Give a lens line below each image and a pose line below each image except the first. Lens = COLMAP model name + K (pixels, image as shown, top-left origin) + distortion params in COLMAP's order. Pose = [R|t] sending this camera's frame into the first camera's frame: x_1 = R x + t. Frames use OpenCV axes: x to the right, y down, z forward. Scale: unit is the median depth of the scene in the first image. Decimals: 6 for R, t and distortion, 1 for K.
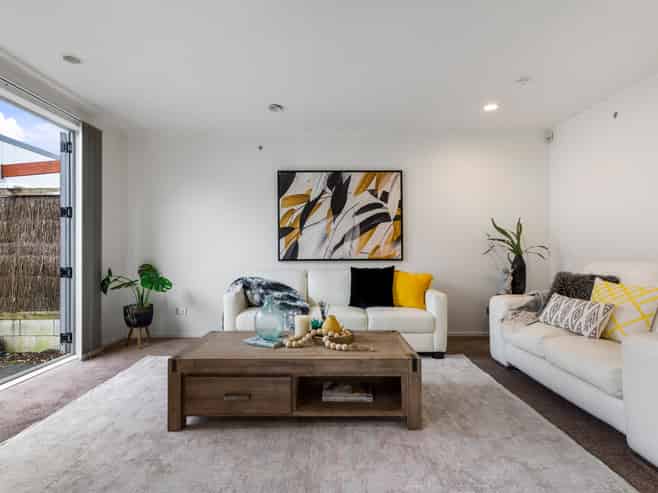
lens RADIAL K [[357.2, 0, 331.9], [0, 357.2, 247.6], [0, 0, 1]] dist [-0.002611, -0.000896]
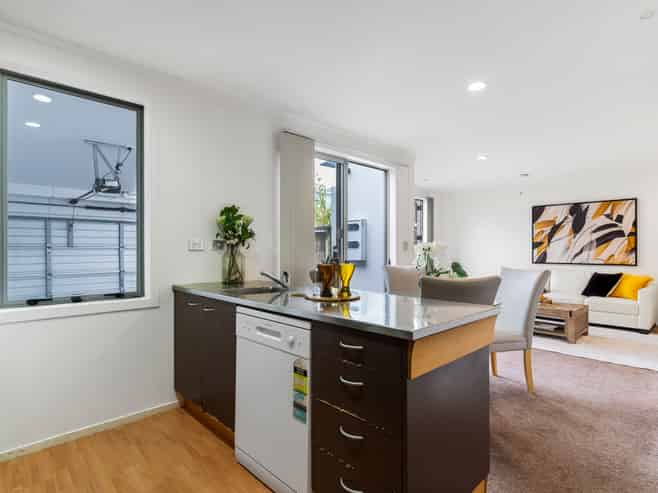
lens RADIAL K [[357.2, 0, 326.4], [0, 357.2, 247.6], [0, 0, 1]] dist [-0.002611, -0.000896]
pose [[0.687647, 0.004004, -0.726034, 0.368962], [0.005257, 0.999931, 0.010494, -0.052830], [0.726026, -0.011032, 0.687578, -0.753489]]
